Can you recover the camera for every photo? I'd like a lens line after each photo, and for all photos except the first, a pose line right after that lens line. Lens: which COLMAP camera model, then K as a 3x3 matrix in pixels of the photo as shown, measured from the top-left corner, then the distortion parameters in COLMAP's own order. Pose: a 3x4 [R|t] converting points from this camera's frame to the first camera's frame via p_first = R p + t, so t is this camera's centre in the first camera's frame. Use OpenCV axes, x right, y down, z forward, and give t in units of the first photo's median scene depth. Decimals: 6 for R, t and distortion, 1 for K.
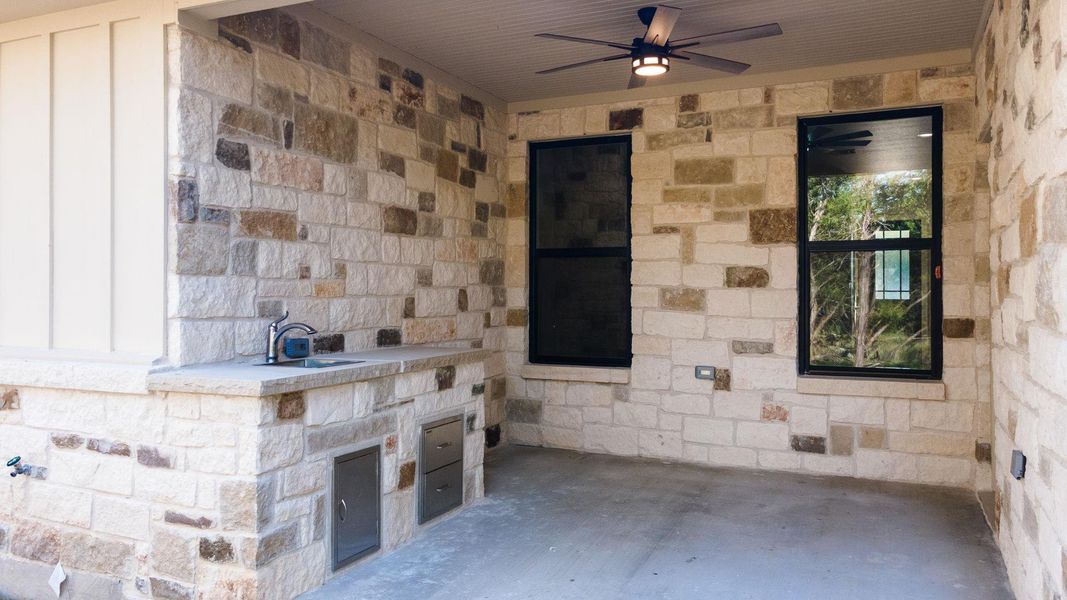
lens RADIAL K [[808.6, 0, 558.4], [0, 808.6, 285.9], [0, 0, 1]] dist [0.005941, -0.003141]
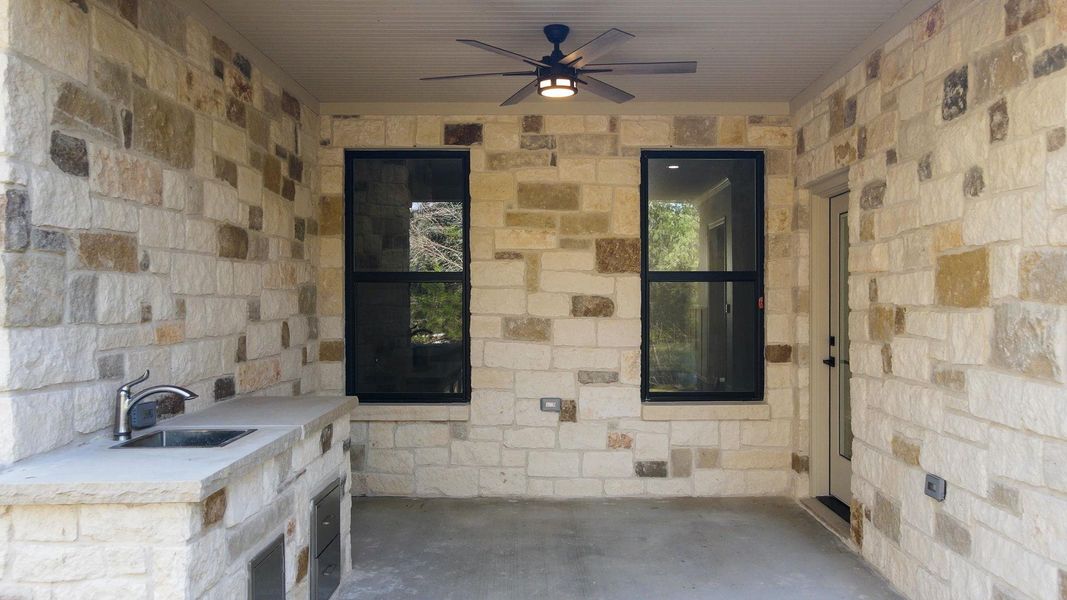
lens RADIAL K [[808.6, 0, 589.9], [0, 808.6, 304.7], [0, 0, 1]] dist [0.005941, -0.003141]
pose [[0.901265, -0.003799, 0.433251, -0.224455], [-0.003767, 0.999855, 0.016604, -0.032772], [-0.433251, -0.016596, 0.901120, 0.120174]]
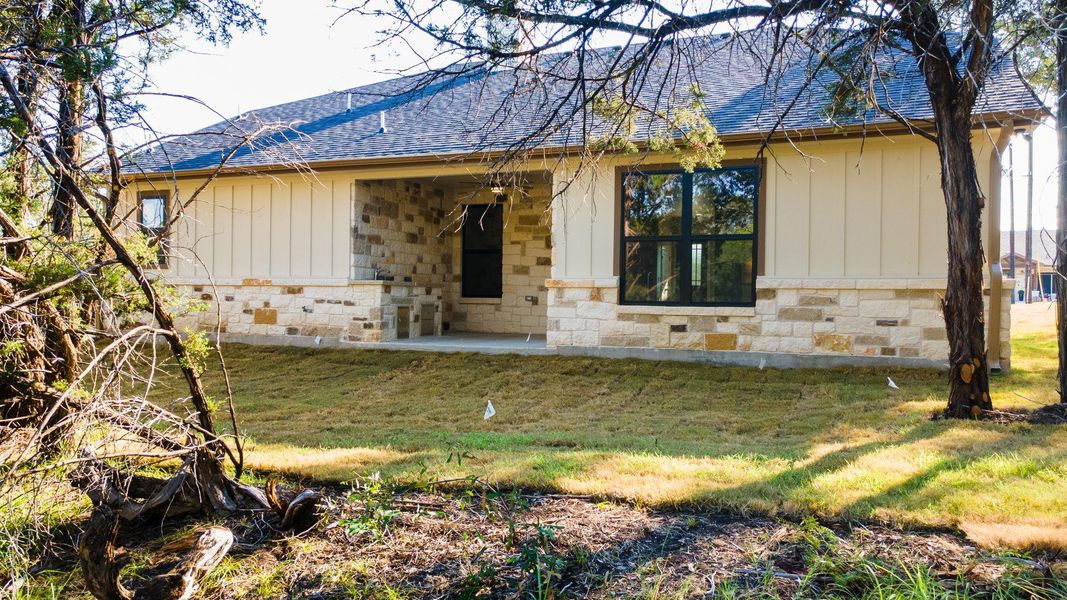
lens RADIAL K [[808.6, 0, 573.8], [0, 808.6, 313.5], [0, 0, 1]] dist [0.005941, -0.003141]
pose [[0.998434, 0.010617, 0.054934, 0.208565], [-0.011833, 0.999691, 0.021860, 0.110724], [-0.054685, -0.022476, 0.998251, -1.801132]]
